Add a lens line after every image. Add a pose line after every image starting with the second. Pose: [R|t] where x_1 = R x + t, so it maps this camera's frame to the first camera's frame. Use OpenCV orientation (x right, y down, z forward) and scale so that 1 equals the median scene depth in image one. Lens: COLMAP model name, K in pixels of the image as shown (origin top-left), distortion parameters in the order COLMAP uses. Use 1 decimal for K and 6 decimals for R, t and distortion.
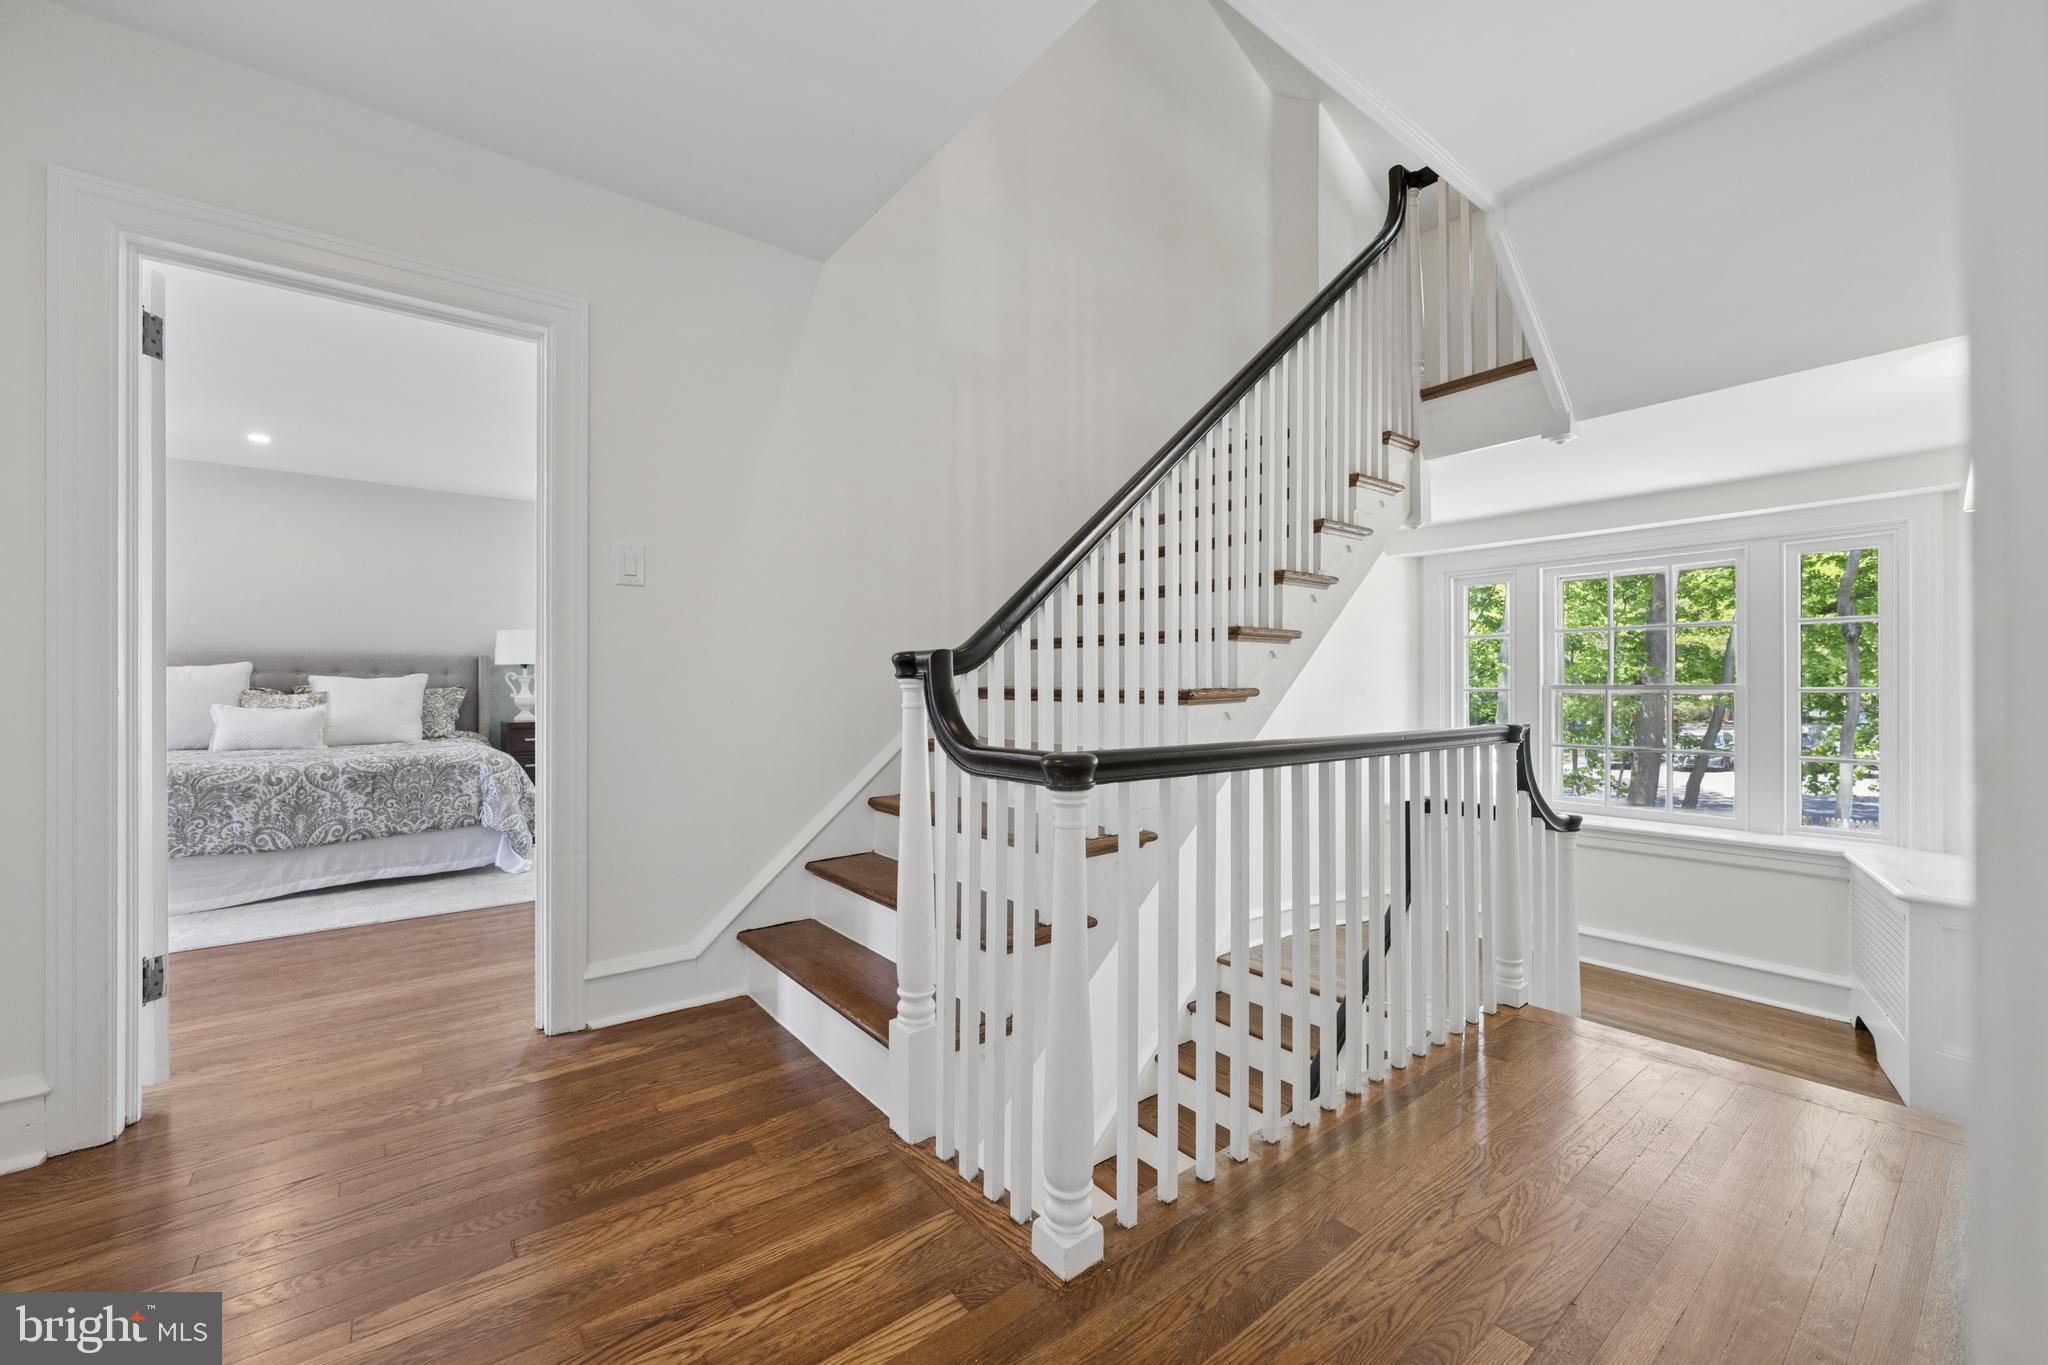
lens RADIAL K [[810.9, 0, 1019.6], [0, 810.9, 685.3], [0, 0, 1]] dist [-0.001026, 0.000124]
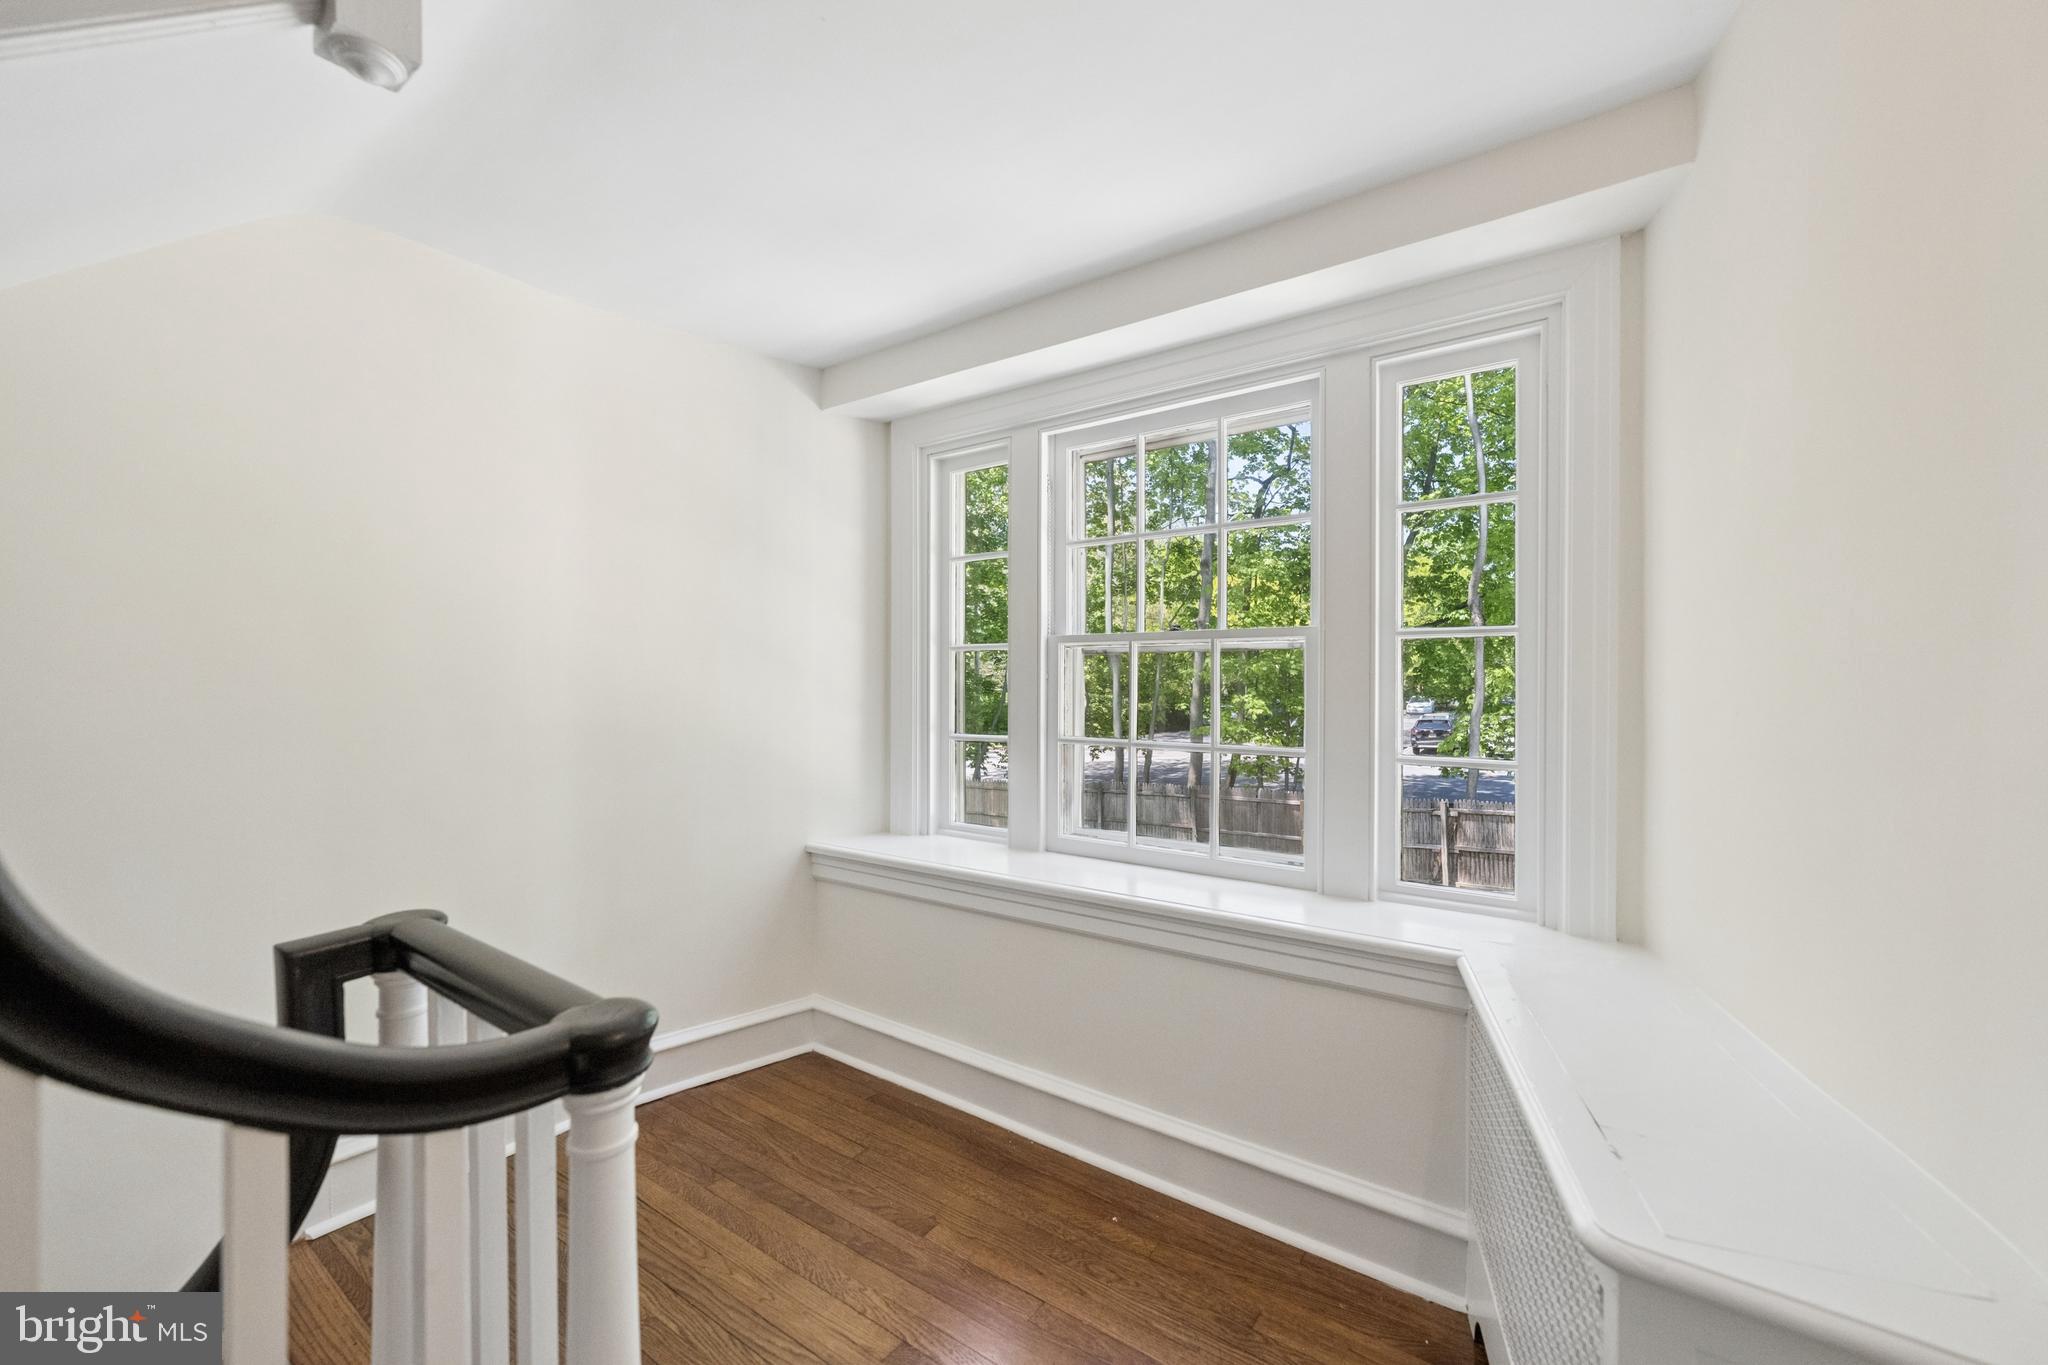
lens RADIAL K [[810.9, 0, 1019.6], [0, 810.9, 685.3], [0, 0, 1]] dist [-0.001026, 0.000124]
pose [[0.959944, -0.000312, 0.280191, 0.568286], [-0.001196, 0.999986, 0.005210, 0.037375], [-0.280188, -0.005336, 0.959930, 0.550968]]
